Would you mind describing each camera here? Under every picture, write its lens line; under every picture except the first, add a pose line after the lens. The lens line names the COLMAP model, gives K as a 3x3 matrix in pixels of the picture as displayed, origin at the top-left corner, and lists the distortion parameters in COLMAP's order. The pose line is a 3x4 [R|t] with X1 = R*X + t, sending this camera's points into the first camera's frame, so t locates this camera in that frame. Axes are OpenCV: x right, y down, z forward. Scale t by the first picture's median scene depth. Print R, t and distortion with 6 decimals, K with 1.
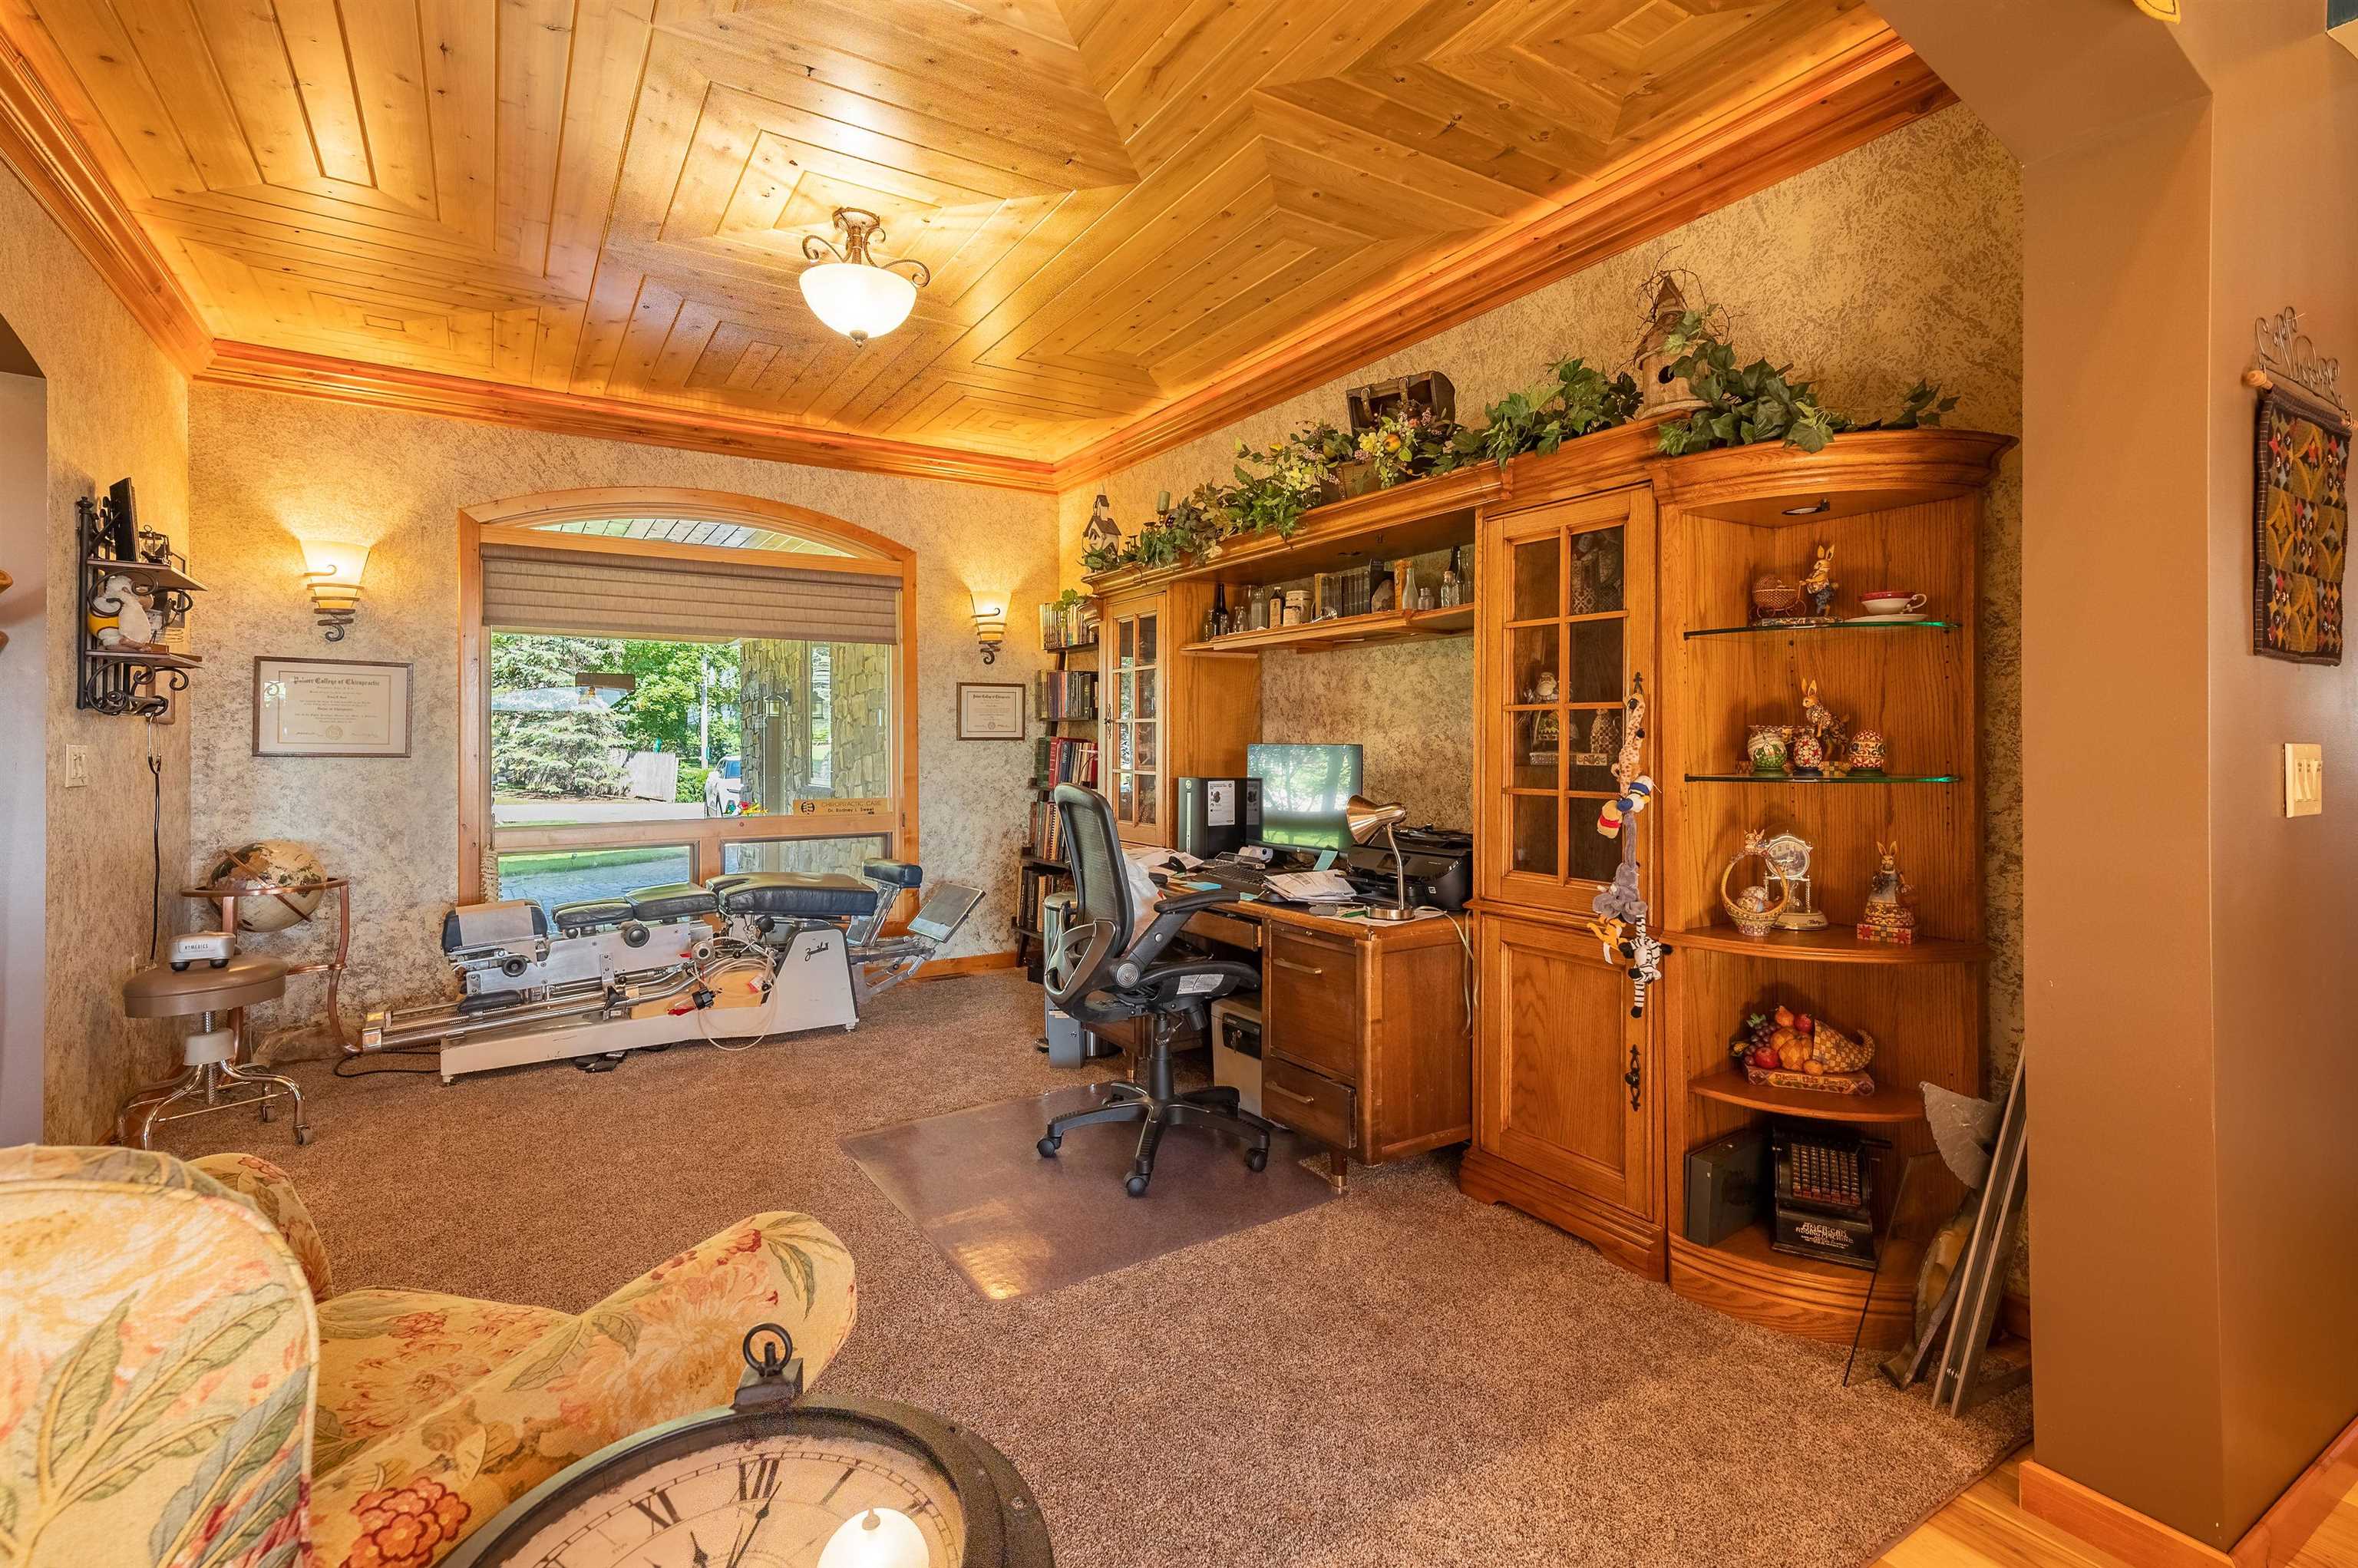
lens RADIAL K [[1069.1, 0, 1155.7], [0, 1069.1, 742.7], [0, 0, 1]] dist [0.013032, -0.000237]
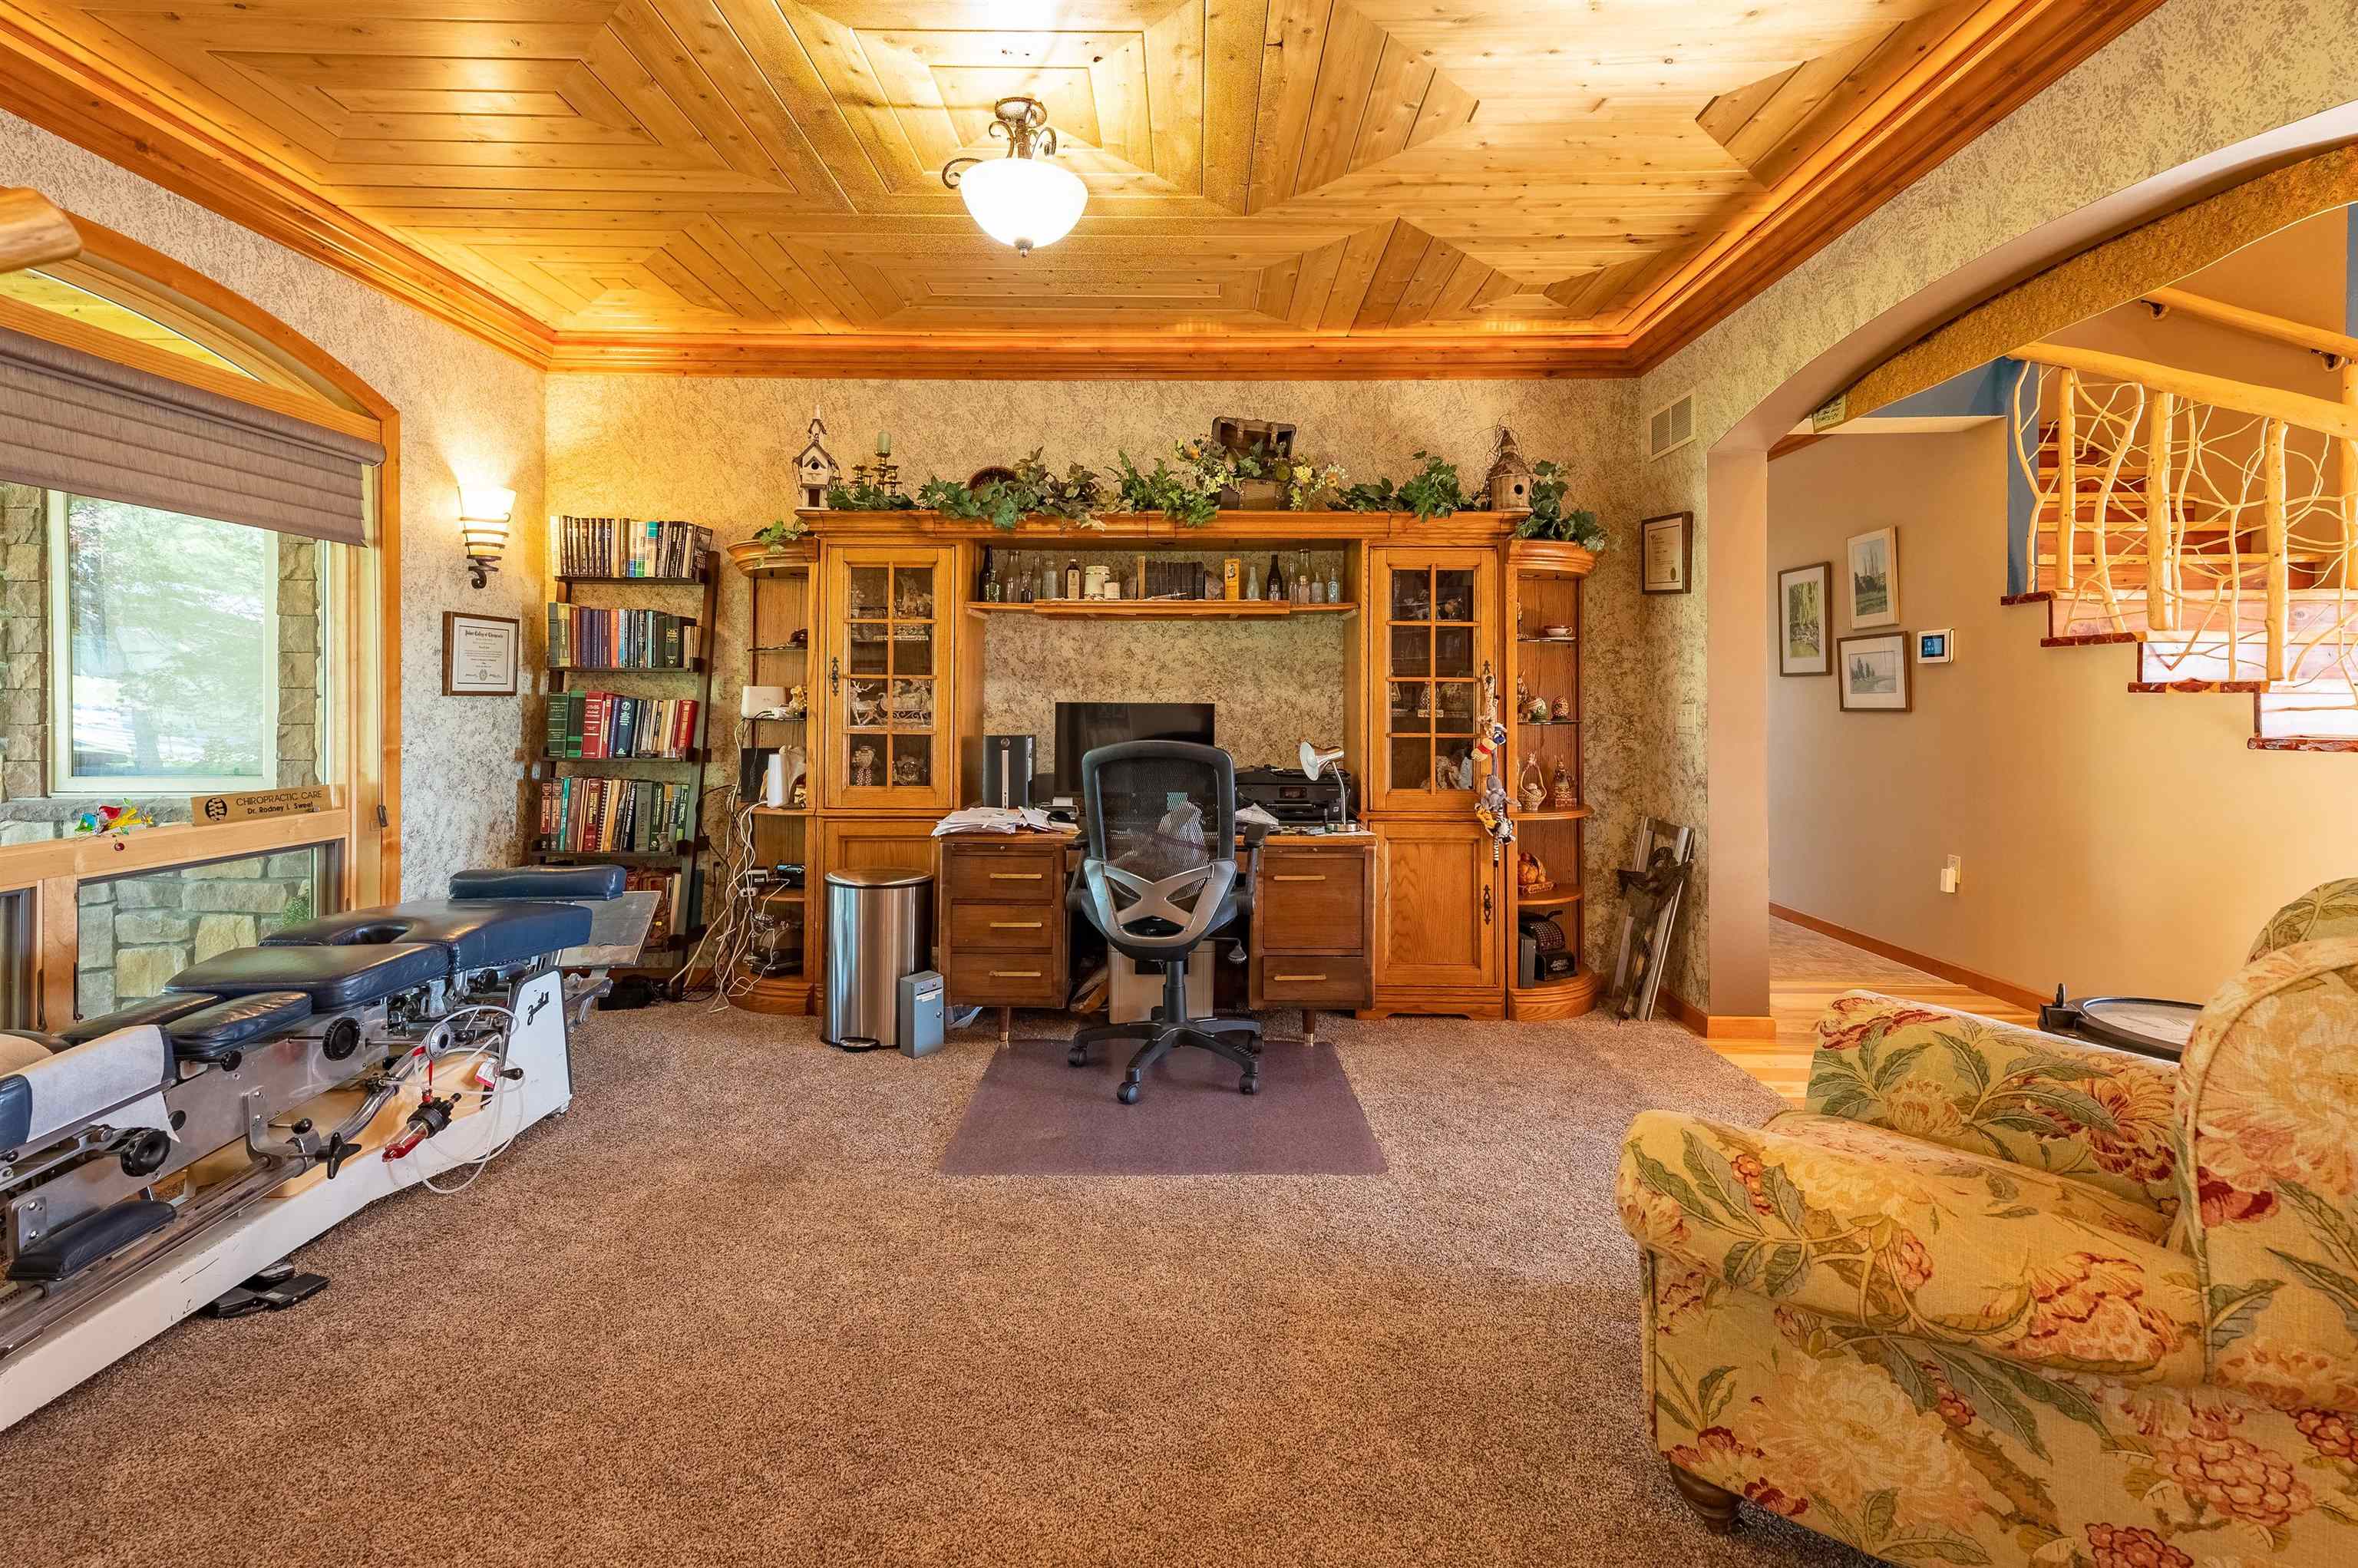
lens RADIAL K [[1069.1, 0, 1187.3], [0, 1069.1, 694.5], [0, 0, 1]] dist [0.013032, -0.000237]
pose [[0.522974, 0.009207, 0.852299, -0.645892], [-0.003880, 0.999957, -0.008422, 0.001472], [-0.852340, 0.001098, 0.522987, 0.281381]]
